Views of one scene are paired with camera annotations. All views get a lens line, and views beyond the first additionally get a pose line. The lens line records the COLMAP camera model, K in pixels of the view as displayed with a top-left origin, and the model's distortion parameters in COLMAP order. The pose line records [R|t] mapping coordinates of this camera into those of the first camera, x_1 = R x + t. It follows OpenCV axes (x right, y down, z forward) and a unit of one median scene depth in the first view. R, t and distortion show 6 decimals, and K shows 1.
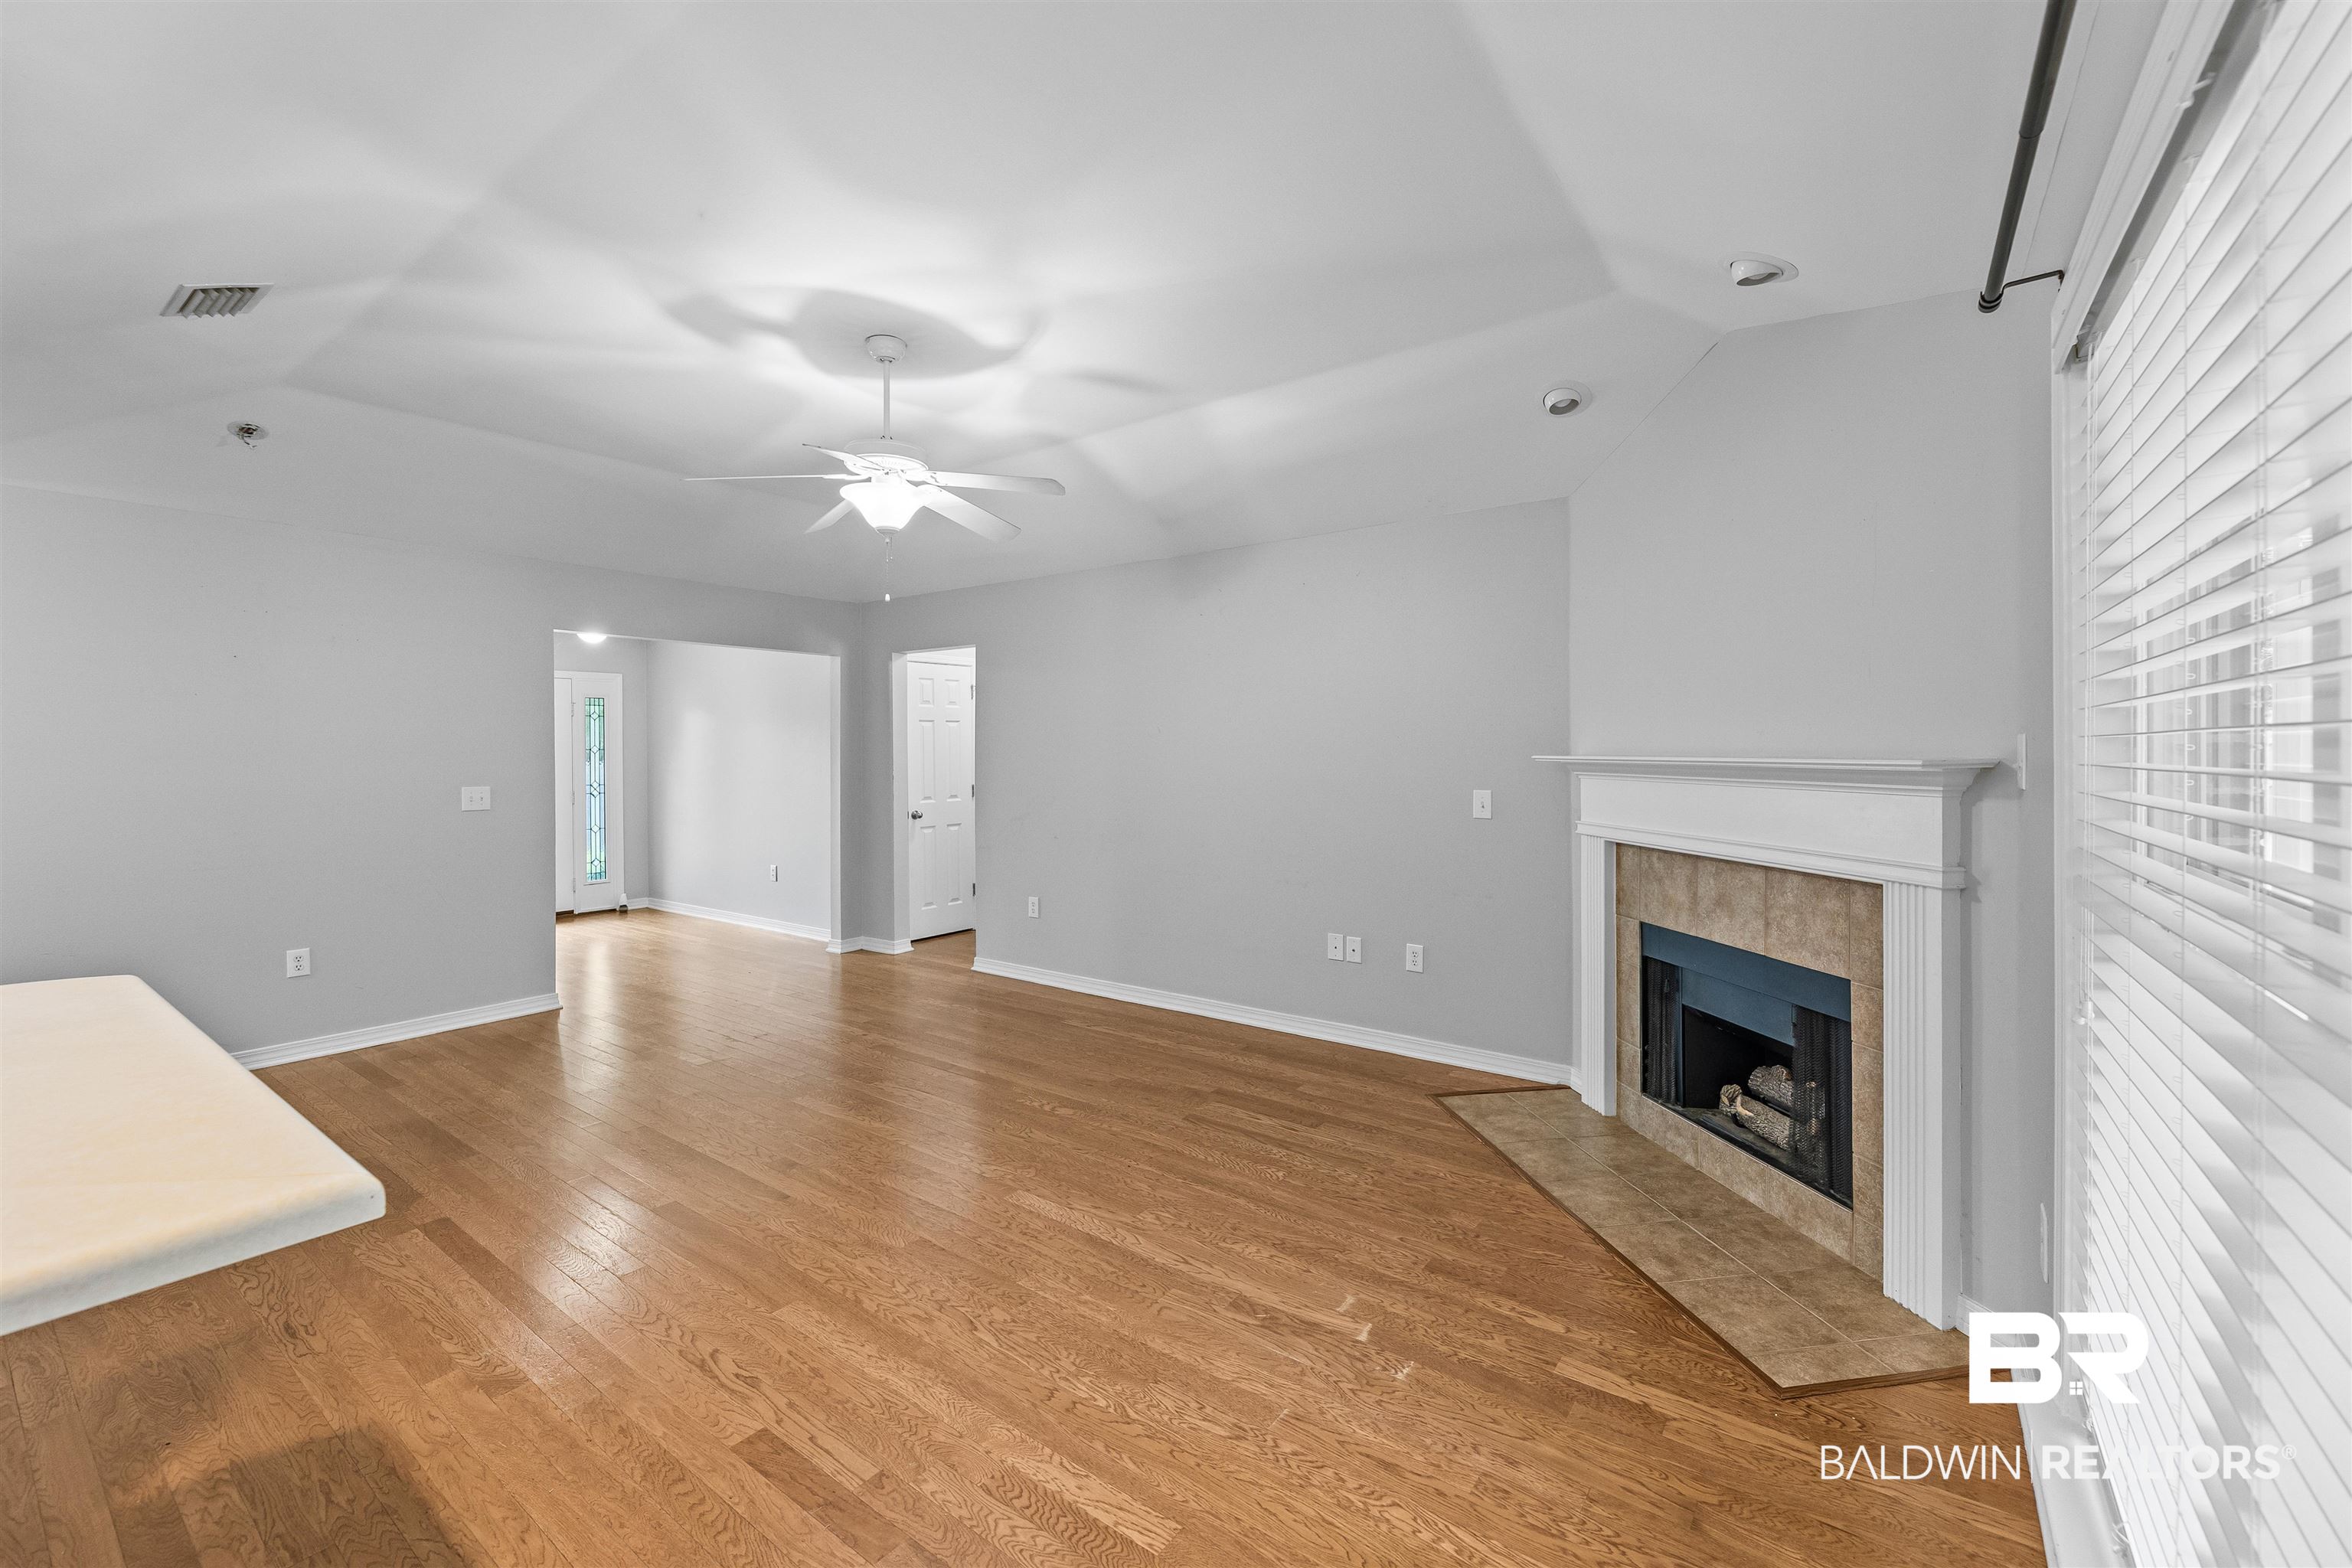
lens RADIAL K [[951.7, 0, 1171.5], [0, 951.7, 761.3], [0, 0, 1]] dist [-0.001254, 0.000059]
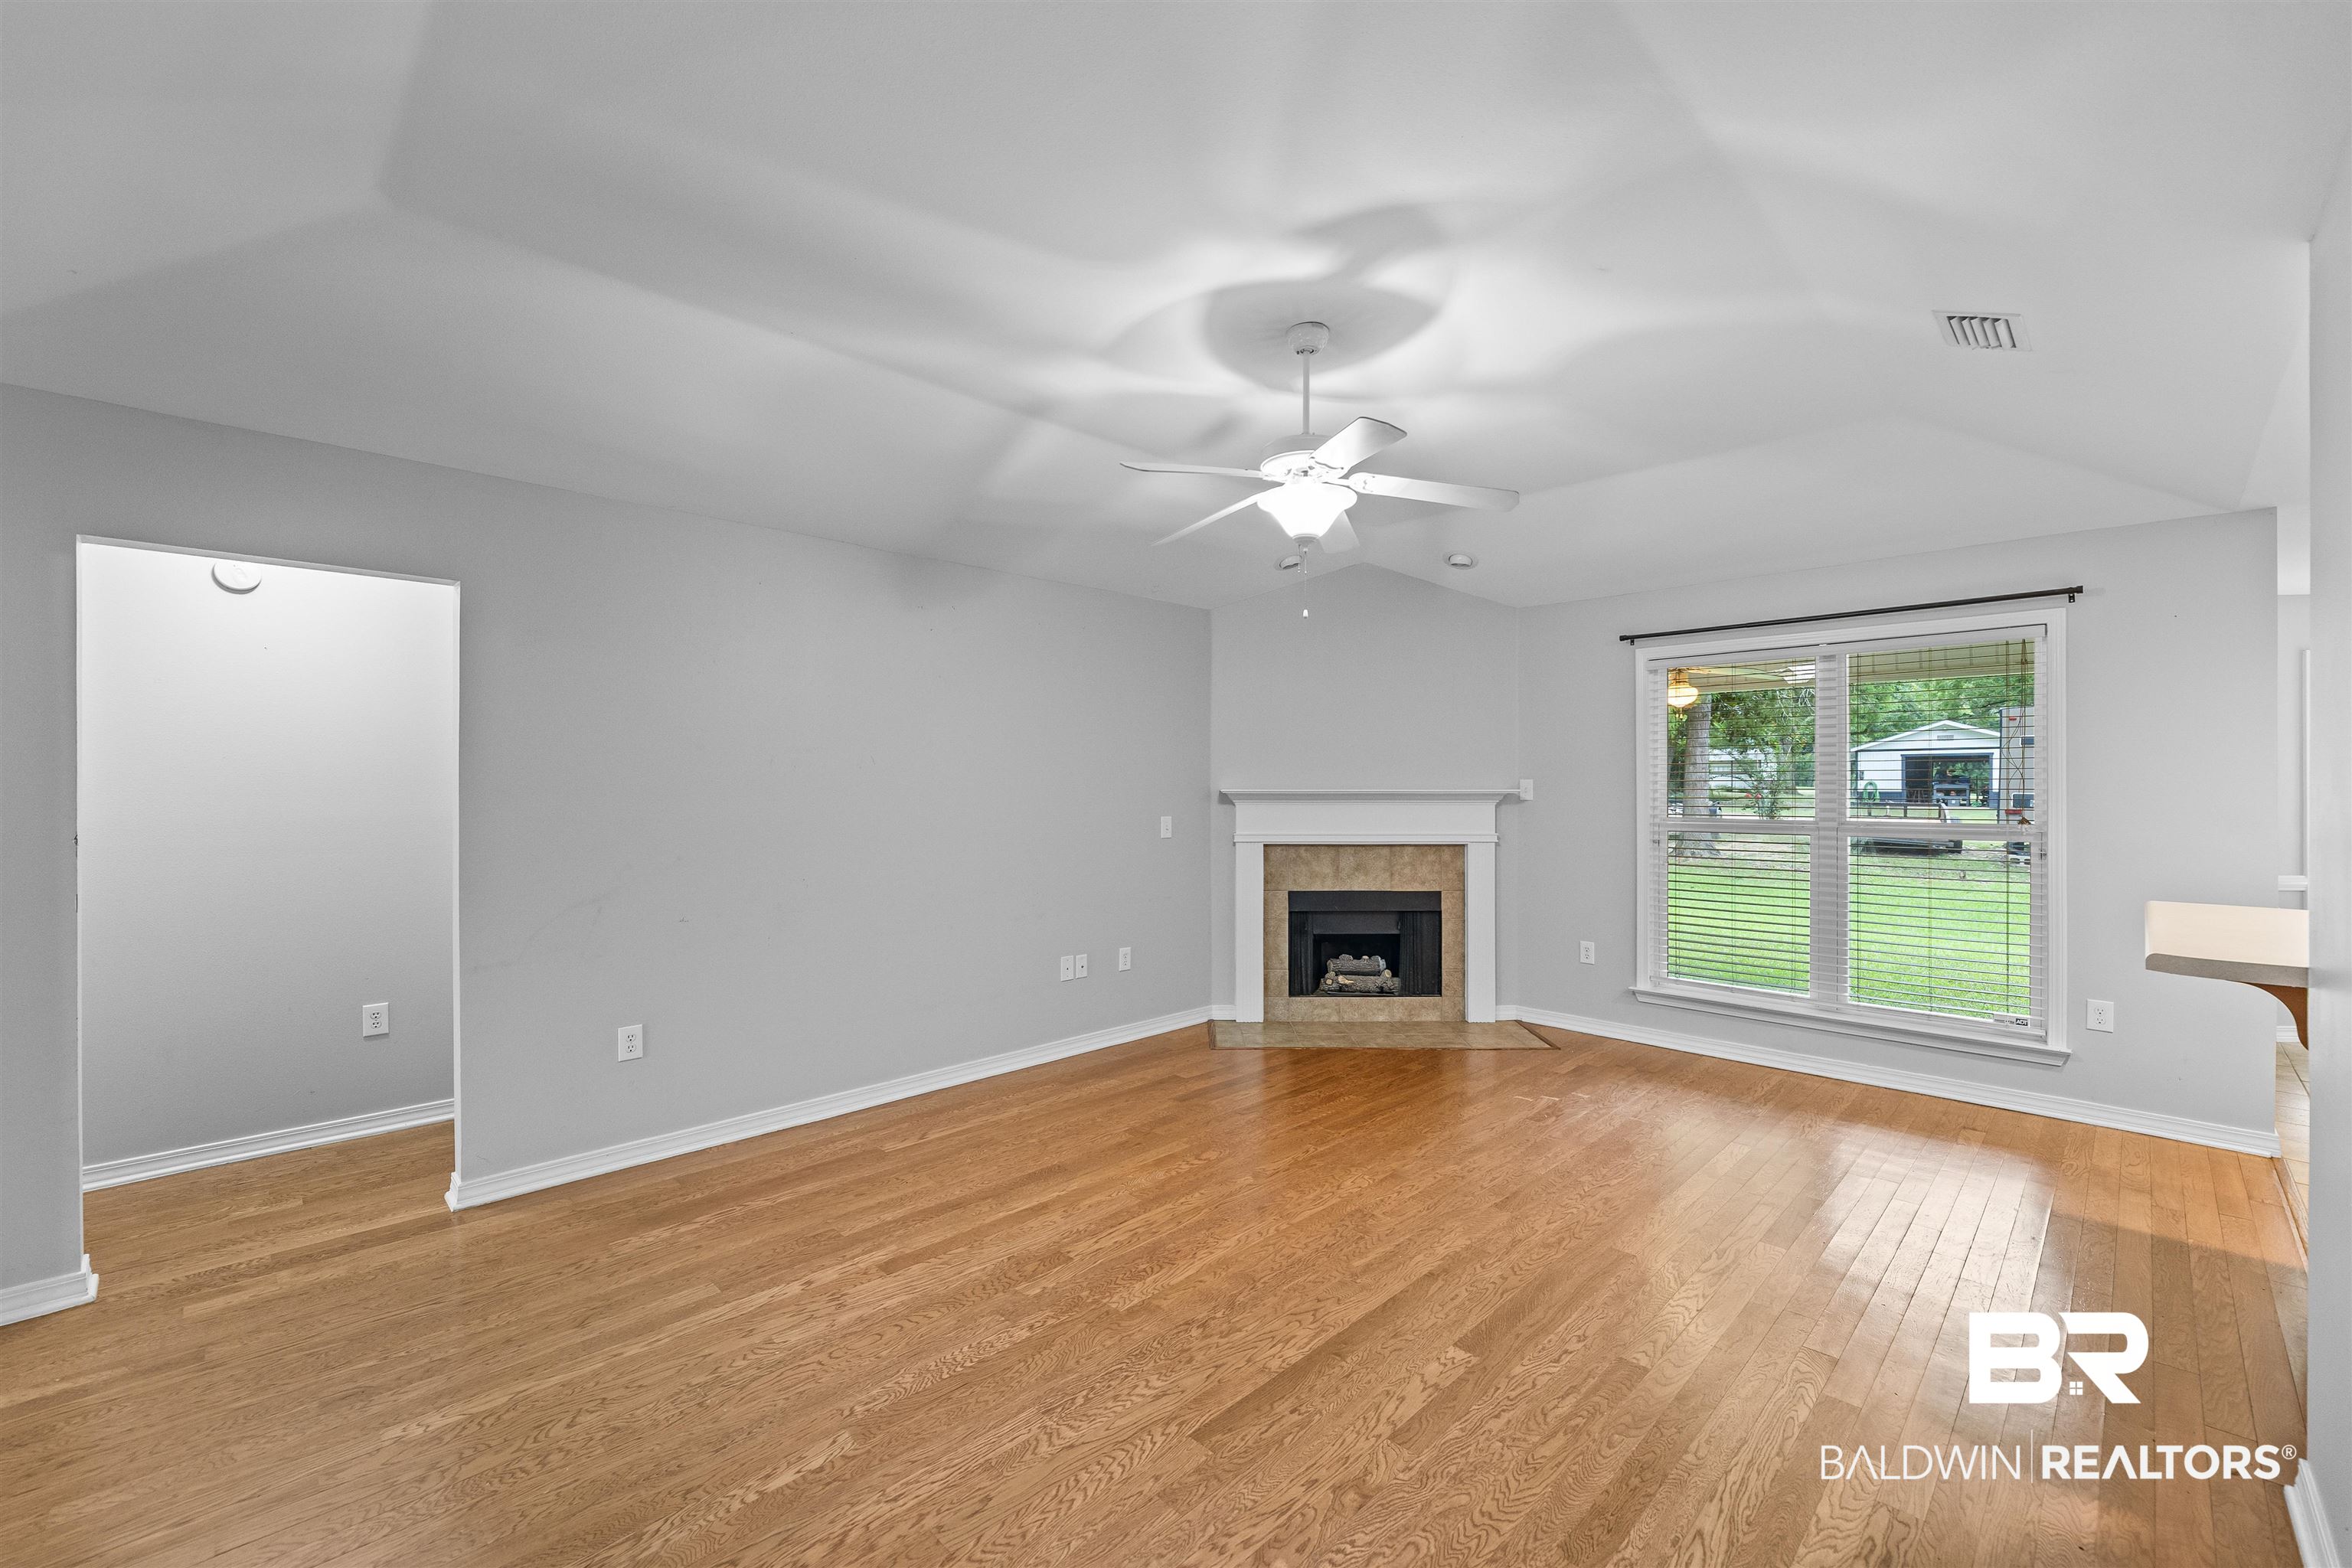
lens RADIAL K [[951.7, 0, 1170.1], [0, 951.7, 789.0], [0, 0, 1]] dist [-0.001254, 0.000059]
pose [[0.162550, 0.000376, 0.986700, -1.191166], [0.012040, 0.999925, -0.002364, -0.005029], [-0.986627, 0.012264, 0.162533, 0.969709]]
